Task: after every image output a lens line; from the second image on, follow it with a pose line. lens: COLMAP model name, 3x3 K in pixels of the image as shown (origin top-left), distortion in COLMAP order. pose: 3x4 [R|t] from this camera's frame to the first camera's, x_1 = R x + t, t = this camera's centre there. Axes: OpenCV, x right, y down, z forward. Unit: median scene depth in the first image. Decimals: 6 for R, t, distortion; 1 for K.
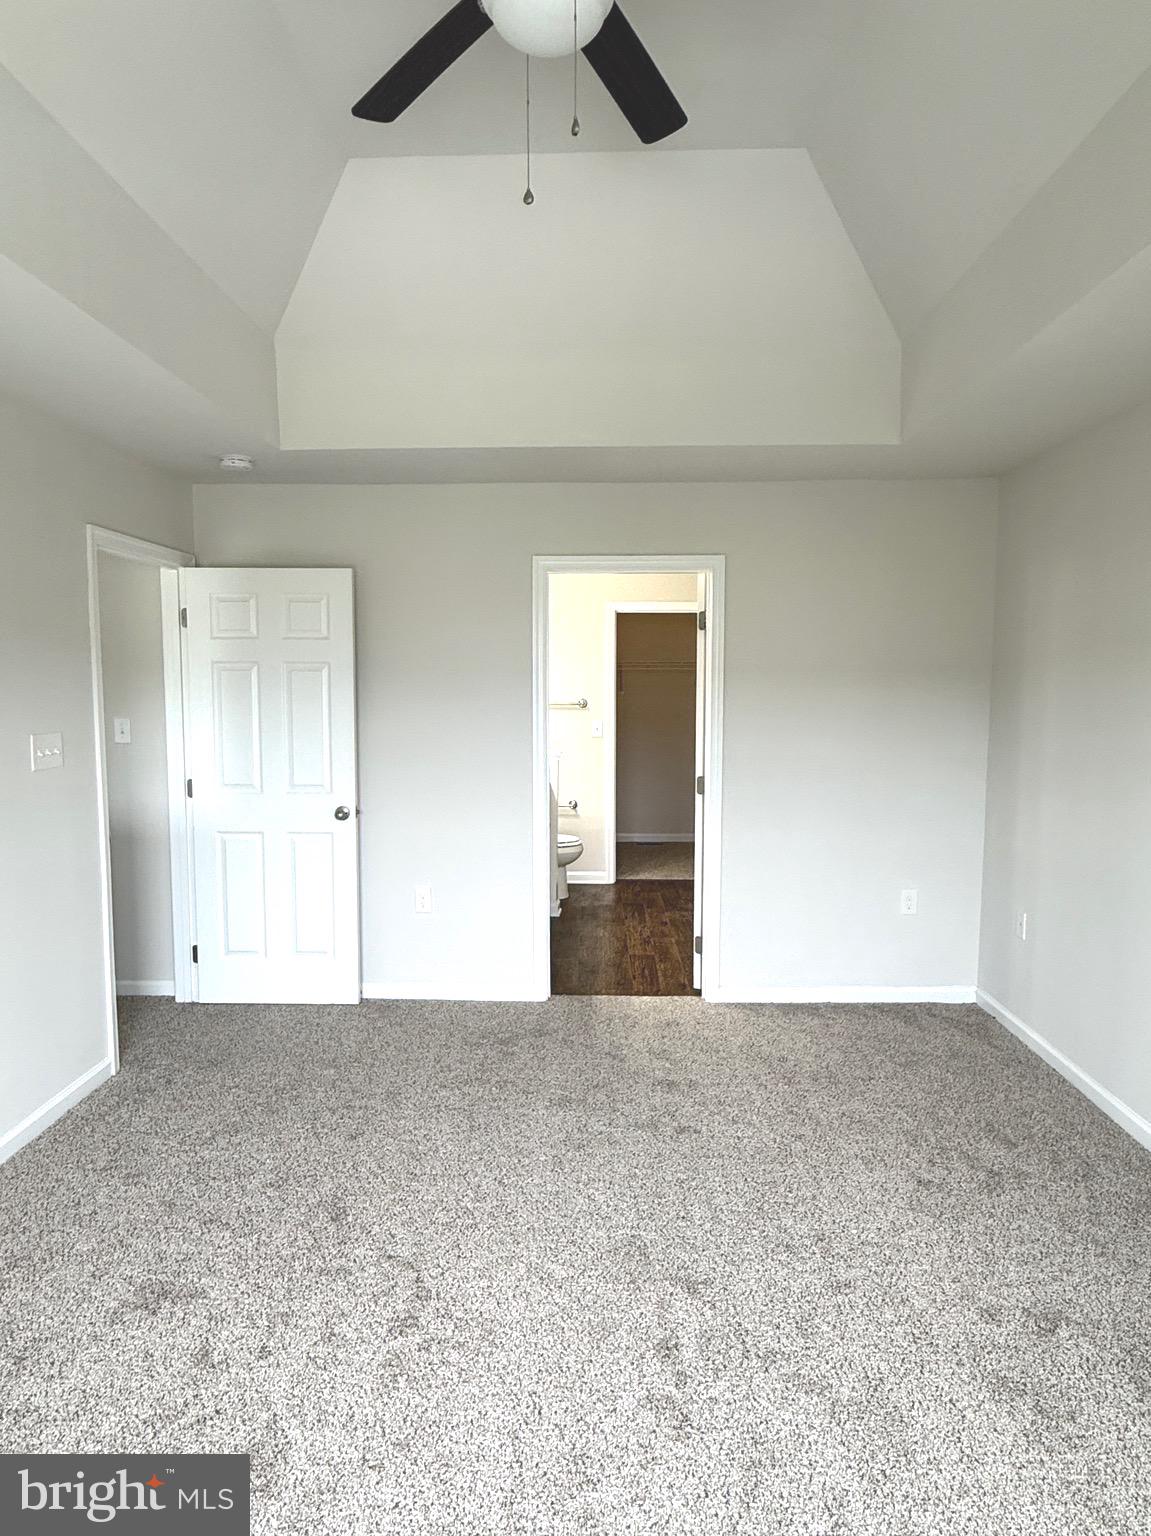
lens RADIAL K [[991.4, 0, 572.9], [0, 991.4, 764.6], [0, 0, 1]] dist [-0.004009, -0.001406]
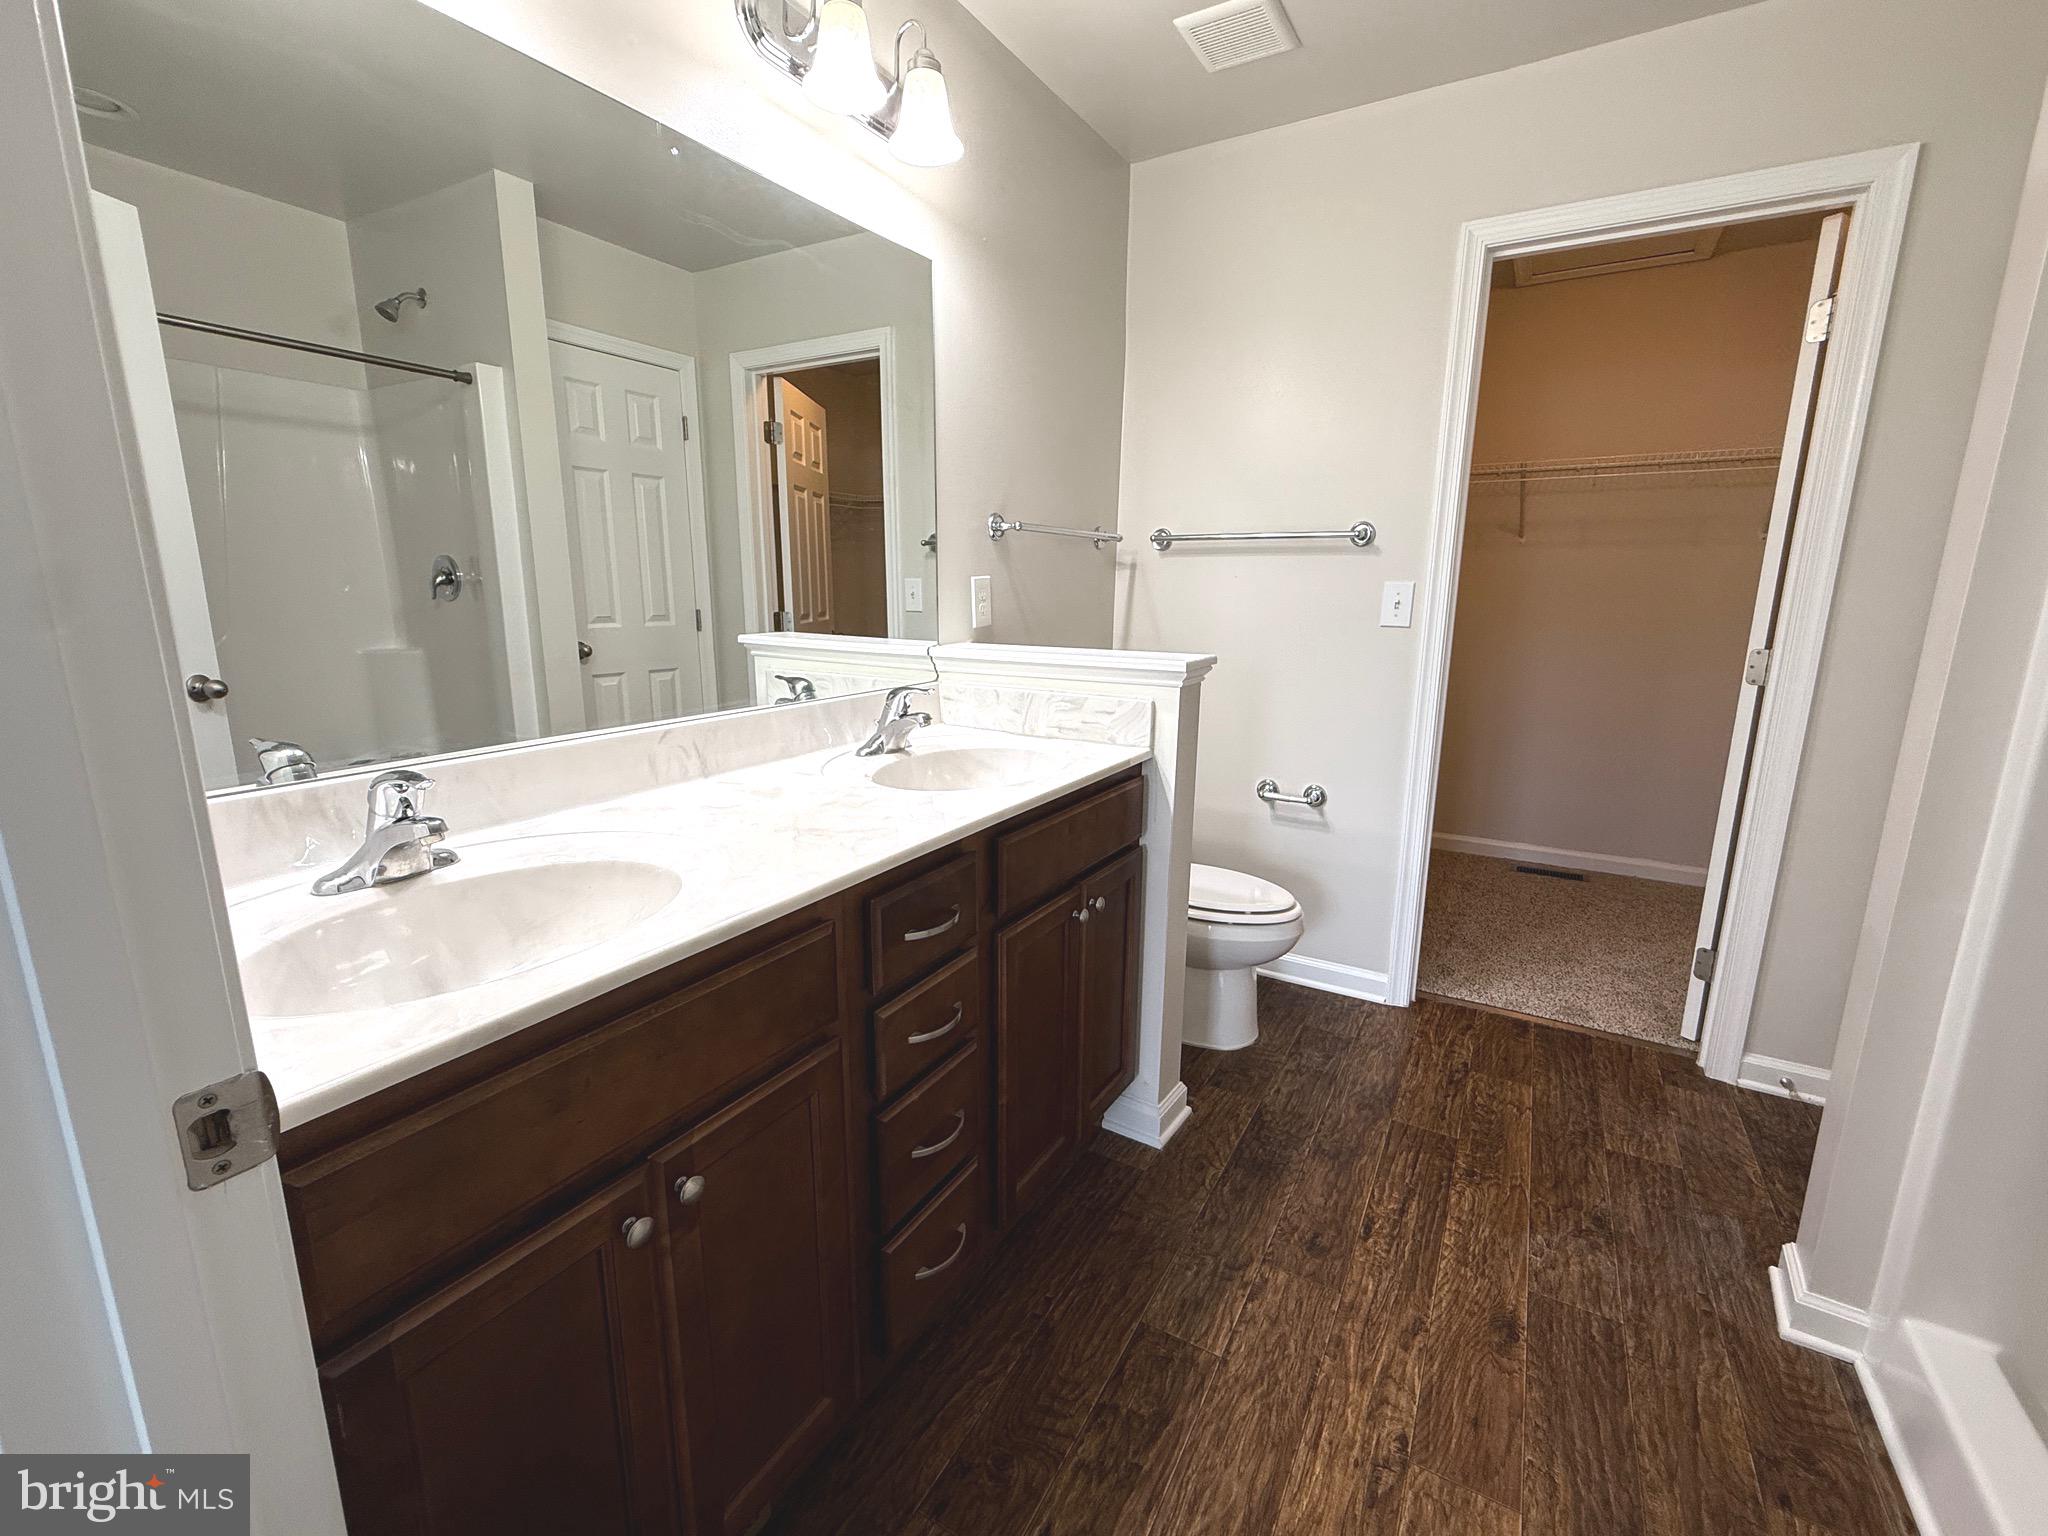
lens RADIAL K [[881.0, 0, 1020.4], [0, 881.0, 765.0], [0, 0, 1]] dist [0.001902, 0.000476]
pose [[0.872151, 0.106542, -0.477495, 0.065301], [-0.054442, 0.991073, 0.121696, -0.009254], [0.486198, -0.080142, 0.870166, 0.640192]]
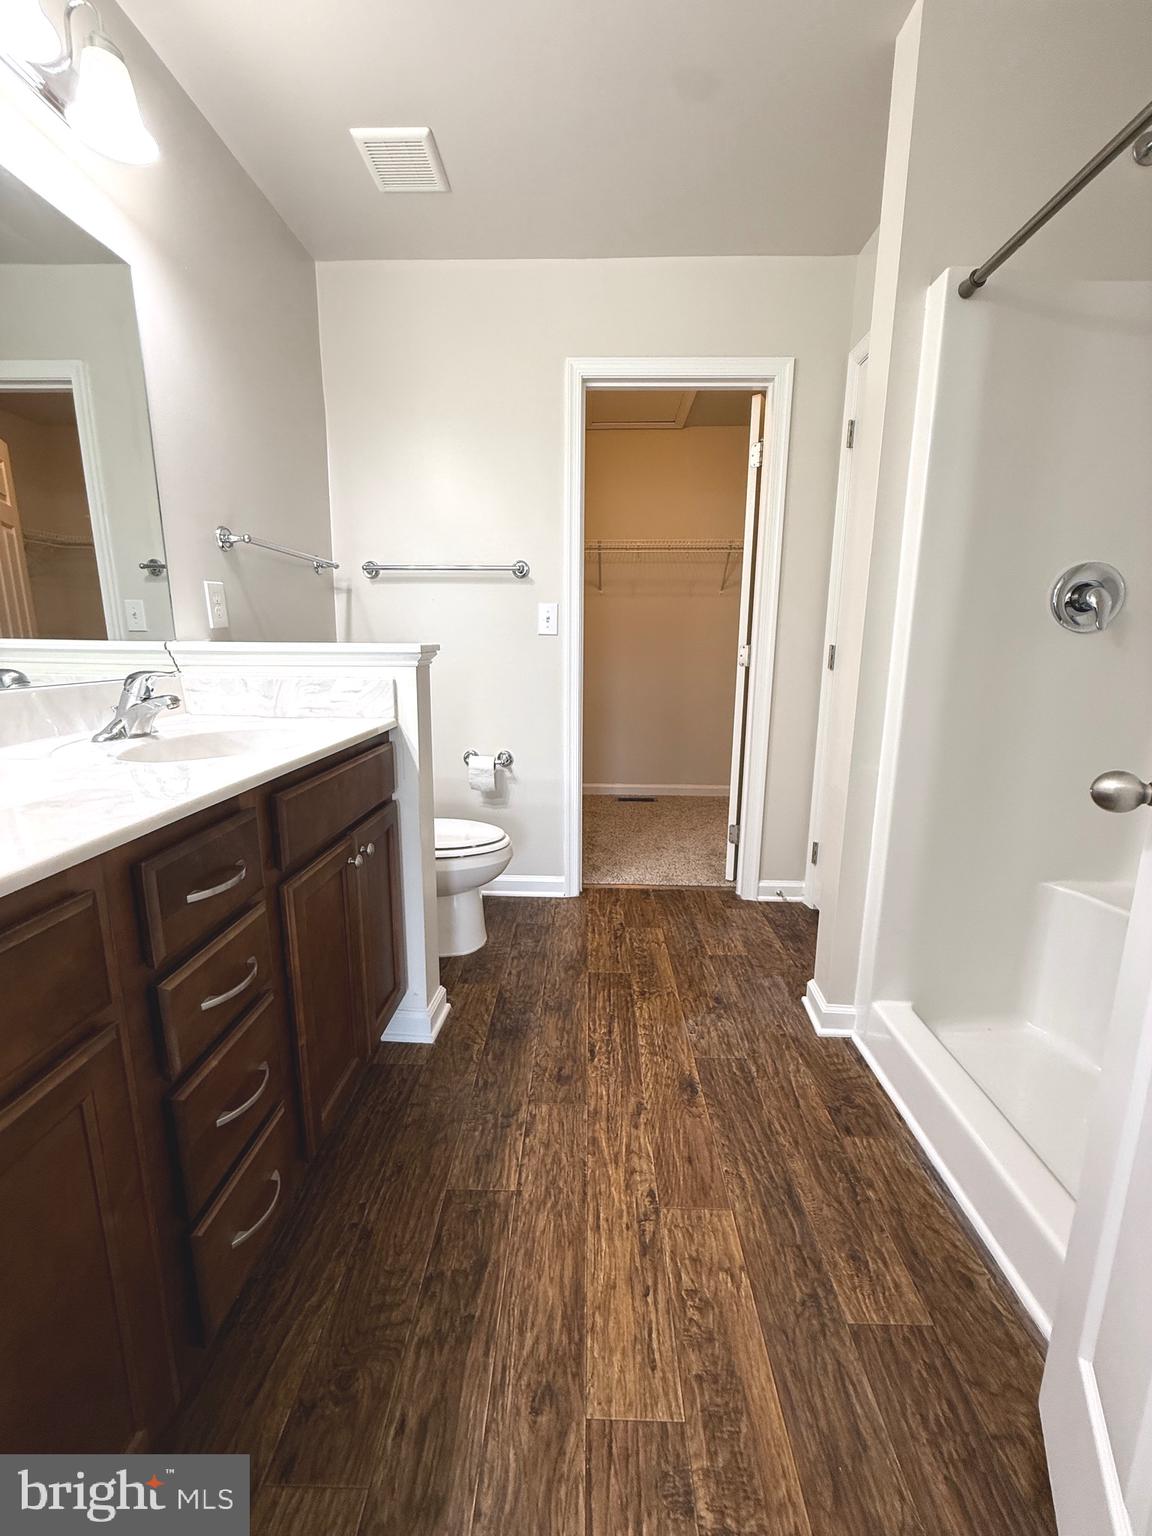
lens RADIAL K [[613.6, 0, 577.7], [0, 613.6, 759.0], [0, 0, 1]] dist [0.001235, -0.000038]
pose [[0.999968, 0.007986, 0.000416, 0.040909], [-0.007990, 0.995646, 0.092875, 0.007950], [0.000327, -0.092875, 0.995678, 0.664002]]
